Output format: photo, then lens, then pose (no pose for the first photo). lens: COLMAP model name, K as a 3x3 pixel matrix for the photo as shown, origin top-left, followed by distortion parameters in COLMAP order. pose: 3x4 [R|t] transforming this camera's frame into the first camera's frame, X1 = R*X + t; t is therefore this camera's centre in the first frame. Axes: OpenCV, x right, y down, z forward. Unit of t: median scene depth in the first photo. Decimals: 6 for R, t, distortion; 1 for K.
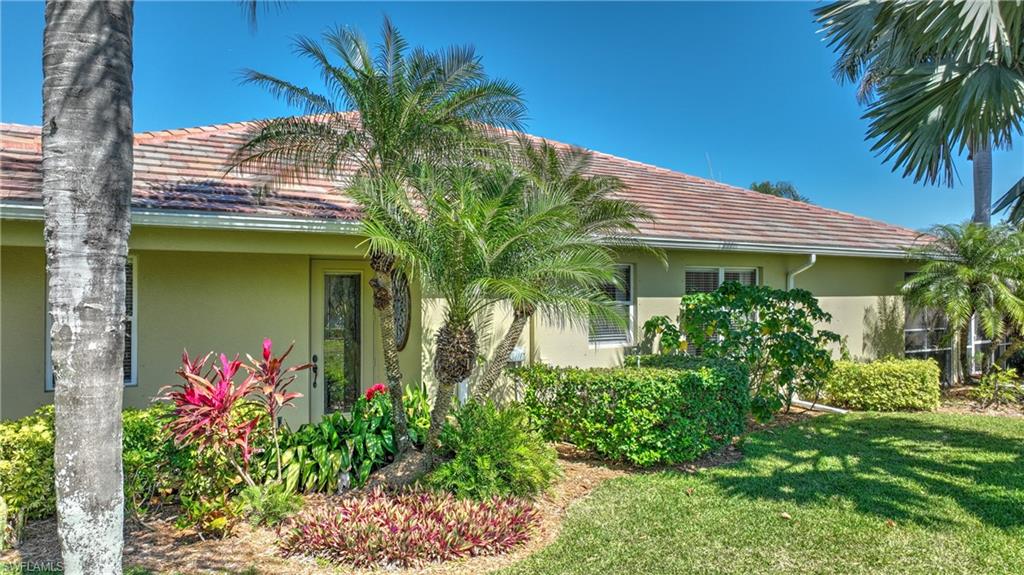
lens RADIAL K [[713.4, 0, 514.2], [0, 713.4, 287.8], [0, 0, 1]] dist [0.011512, -0.005195]
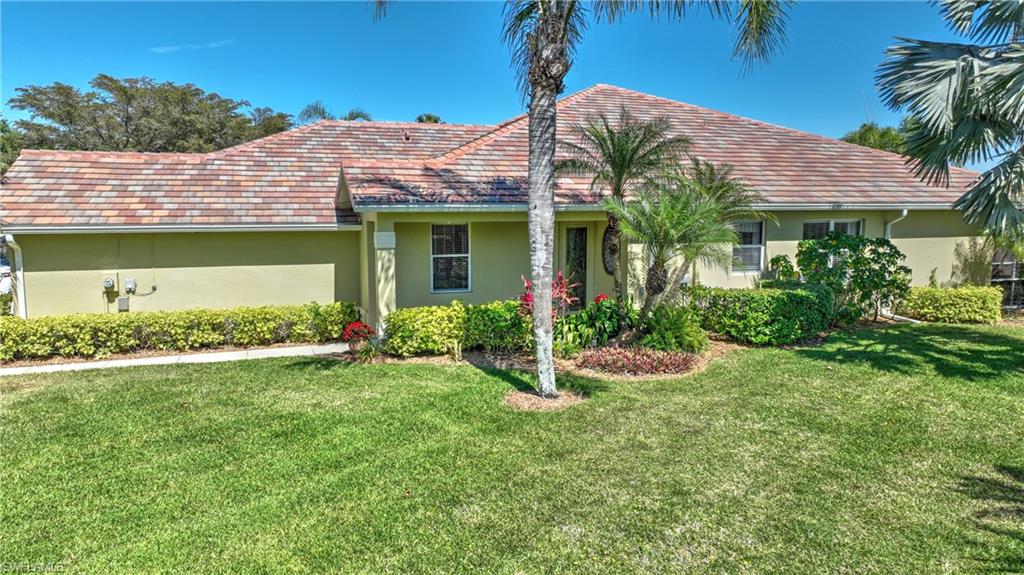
lens RADIAL K [[713.4, 0, 510.6], [0, 713.4, 282.5], [0, 0, 1]] dist [0.011512, -0.005195]
pose [[0.975598, 0.022043, -0.218453, -0.033015], [0.003129, 0.993451, 0.114217, -0.103976], [0.219540, -0.112114, 0.969140, -0.816744]]
